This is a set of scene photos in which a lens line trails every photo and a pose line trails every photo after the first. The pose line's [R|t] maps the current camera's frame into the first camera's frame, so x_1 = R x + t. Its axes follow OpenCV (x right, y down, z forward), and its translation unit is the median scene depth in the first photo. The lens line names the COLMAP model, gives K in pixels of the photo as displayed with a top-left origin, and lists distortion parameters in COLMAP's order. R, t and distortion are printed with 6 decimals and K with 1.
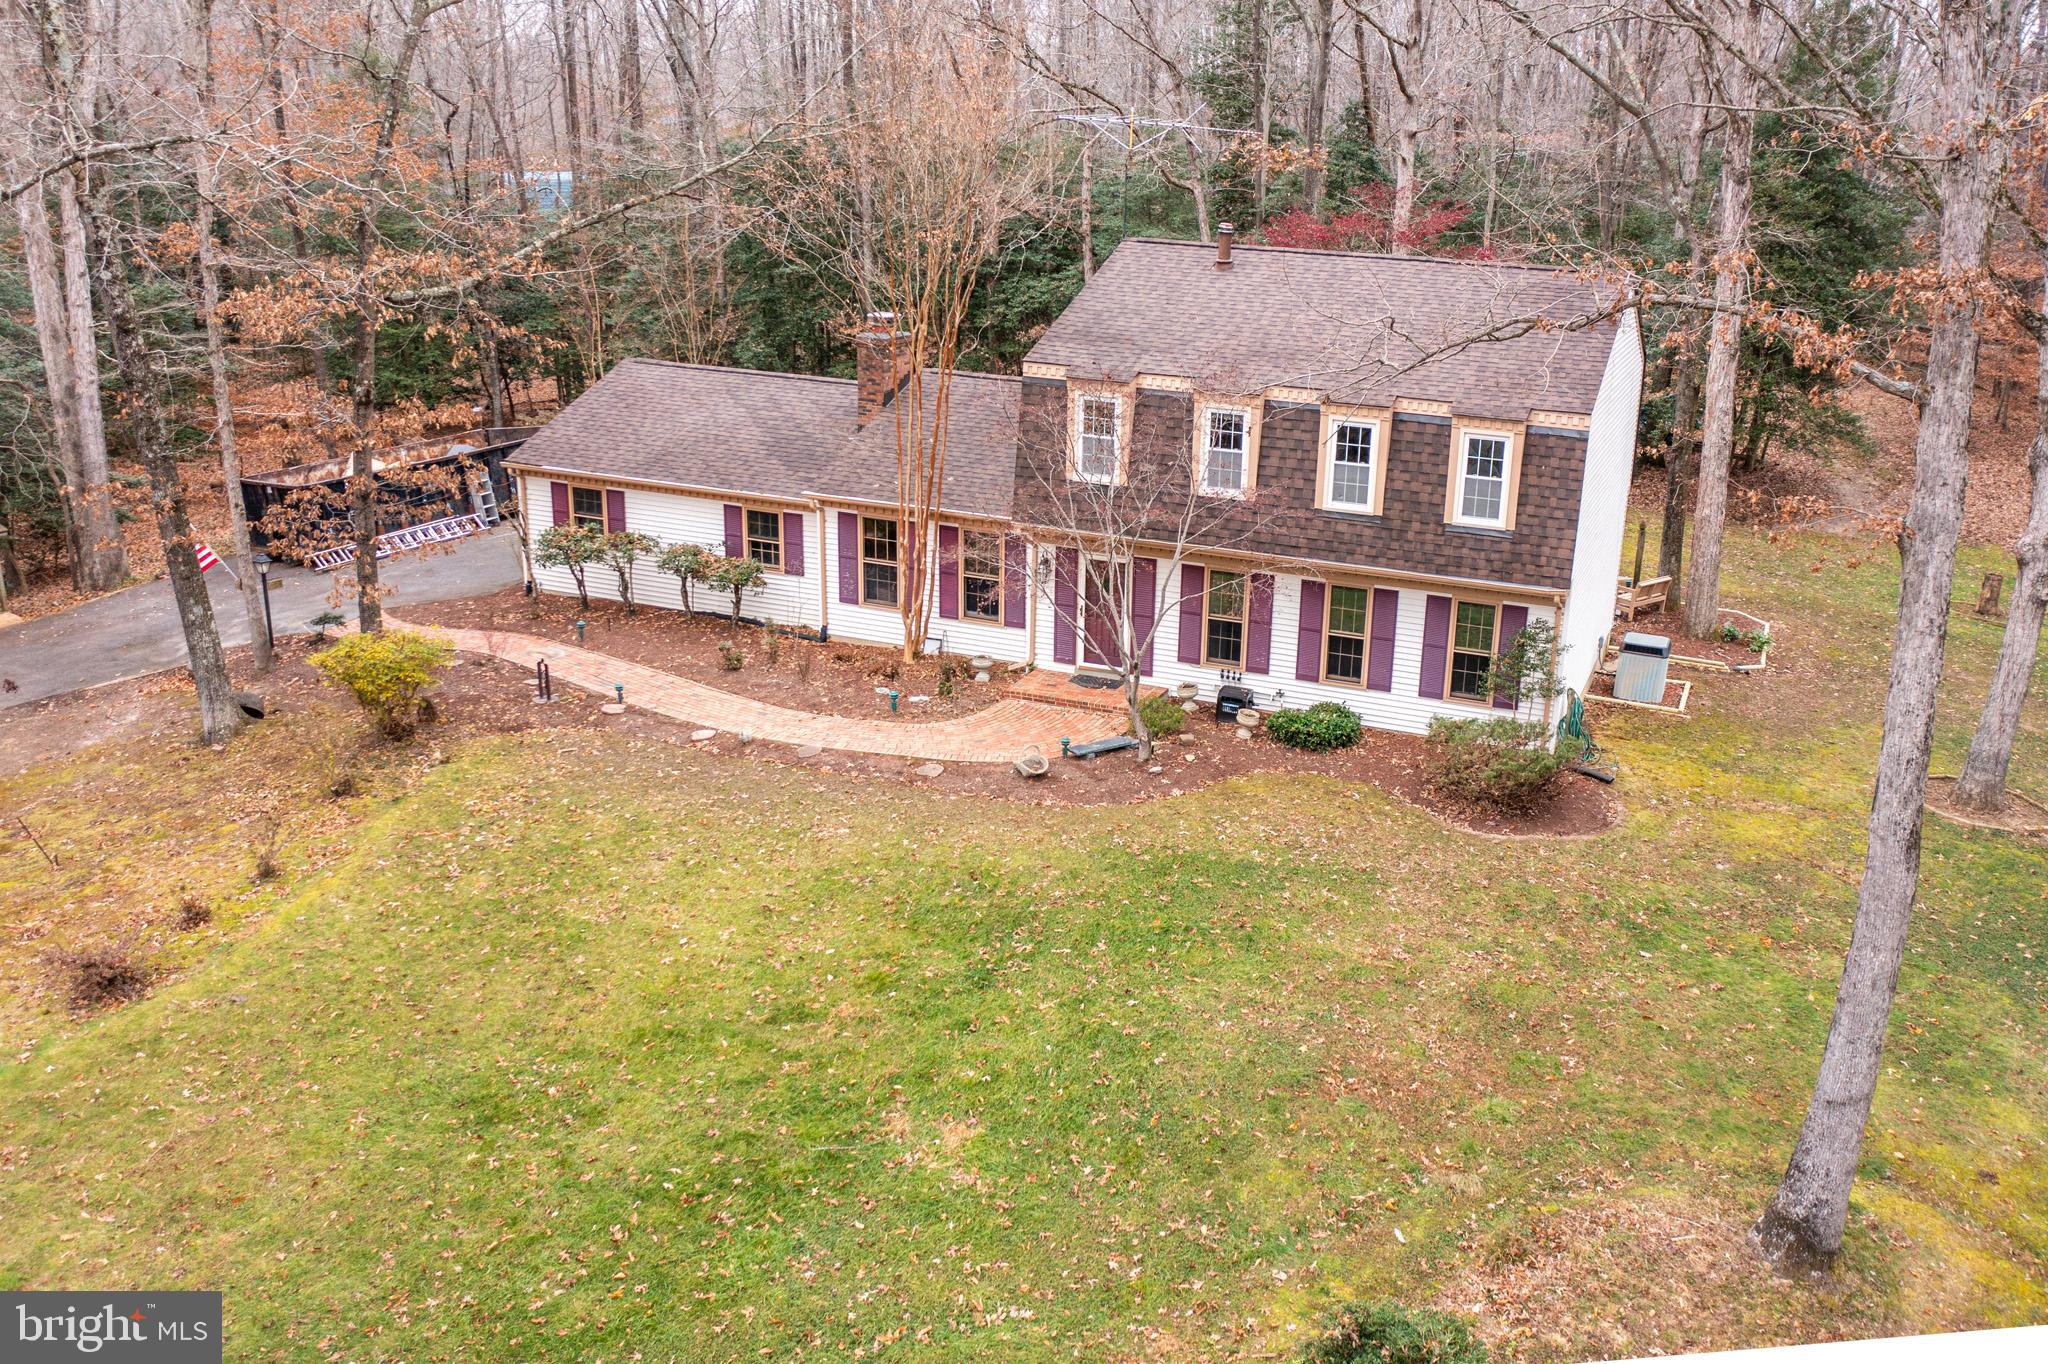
lens RADIAL K [[1715.2, 0, 1024.0], [0, 1715.2, 682.0], [0, 0, 1]] dist [-0.003311, 0.000175]
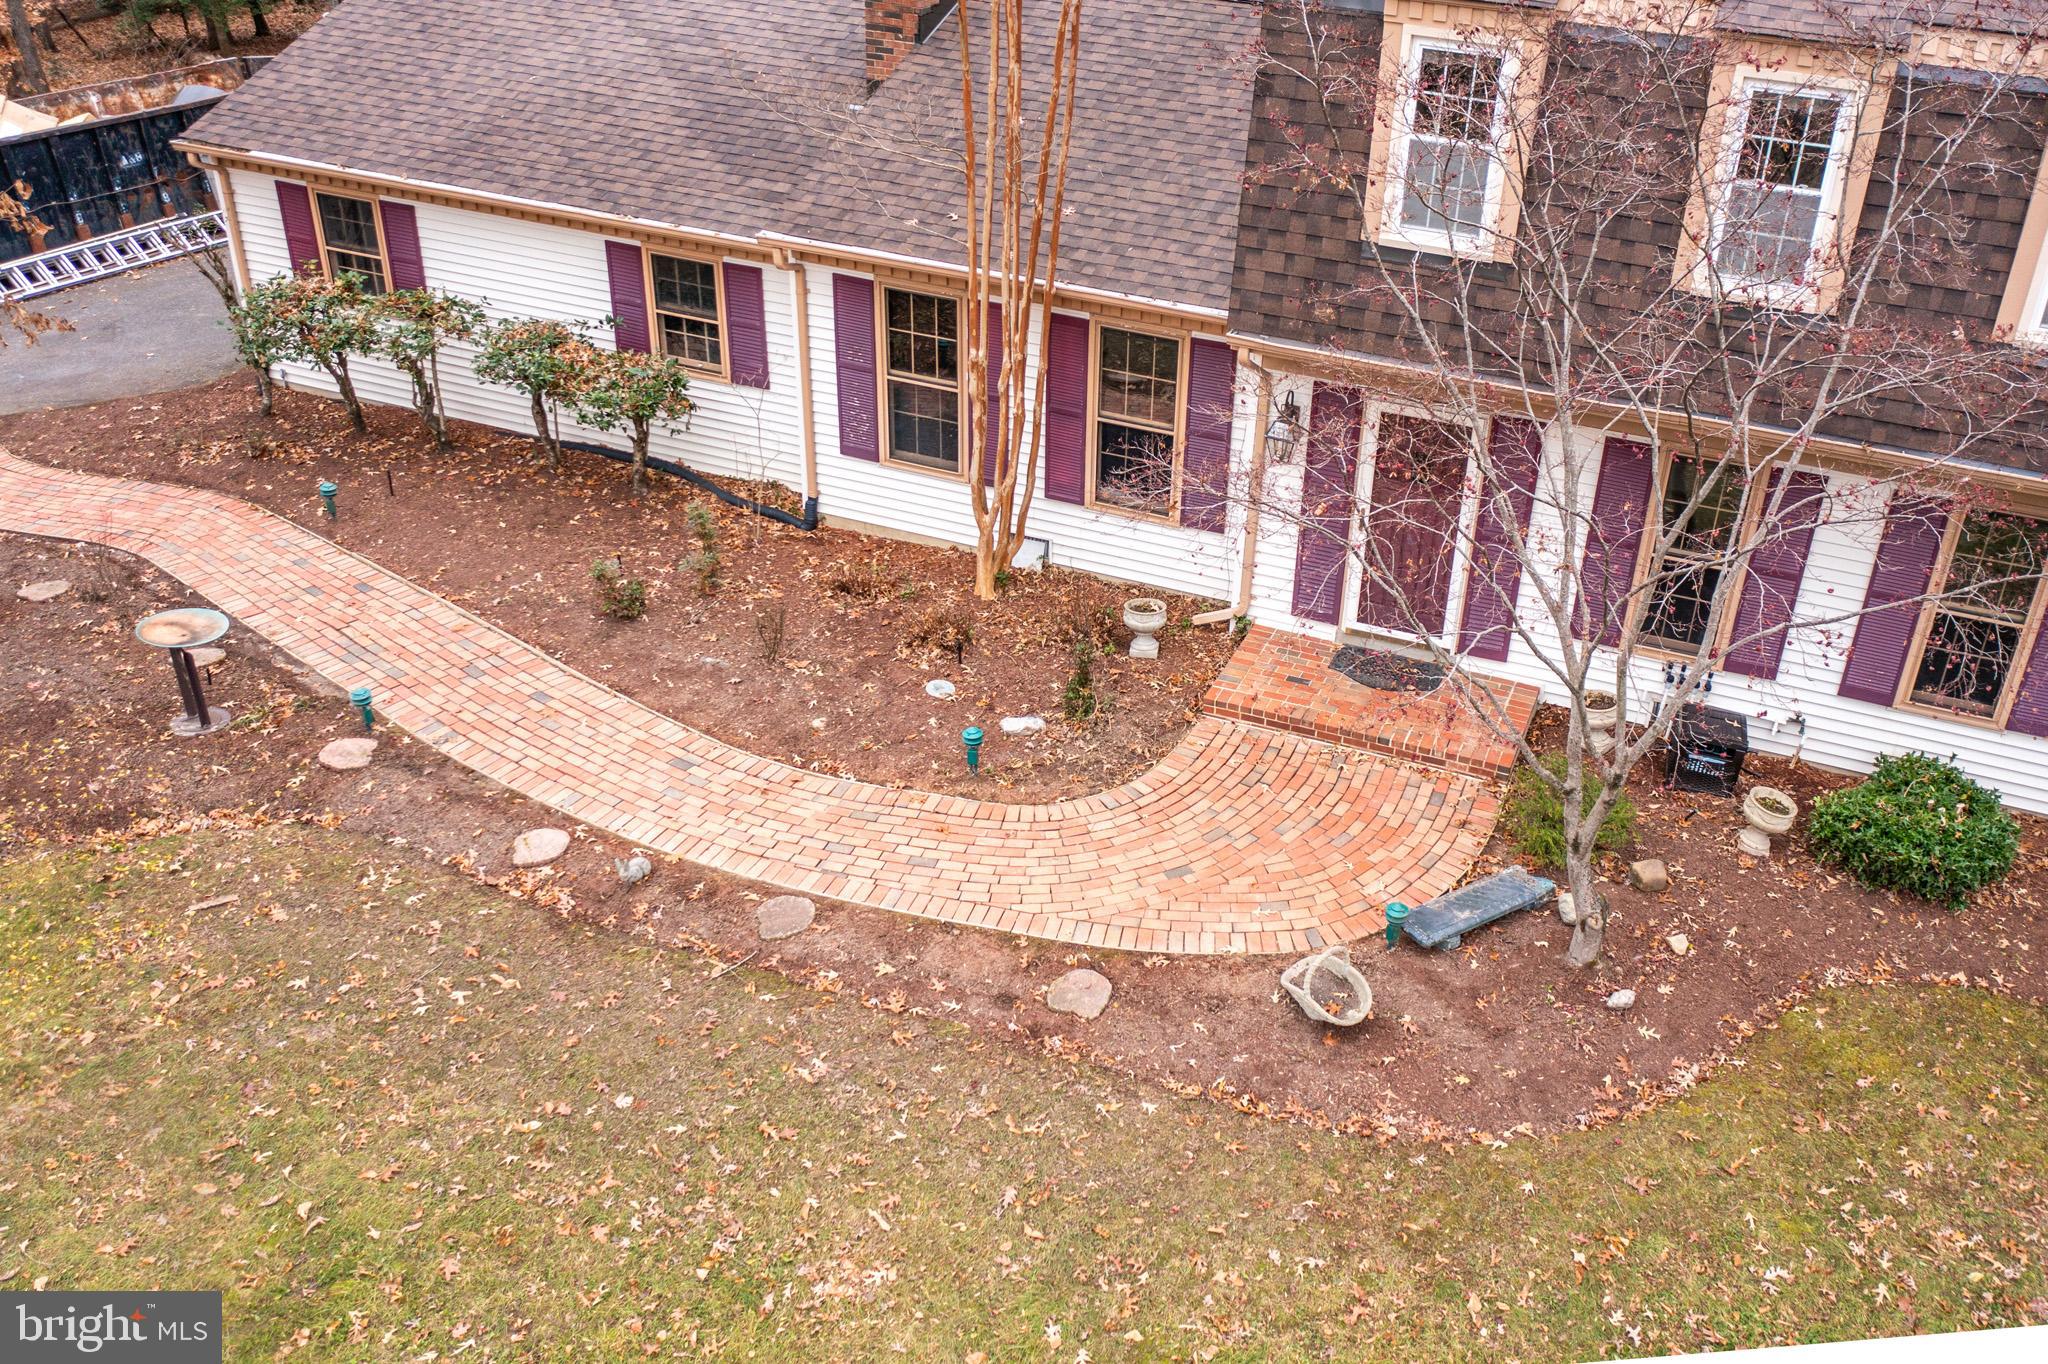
lens RADIAL K [[1685.4, 0, 1116.3], [0, 1685.4, 687.3], [0, 0, 1]] dist [-0.009106, 0.003510]
pose [[0.998304, -0.003554, 0.058108, -0.056965], [-0.009320, 0.975503, 0.219789, -0.091431], [-0.057466, -0.219957, 0.973815, 0.508562]]
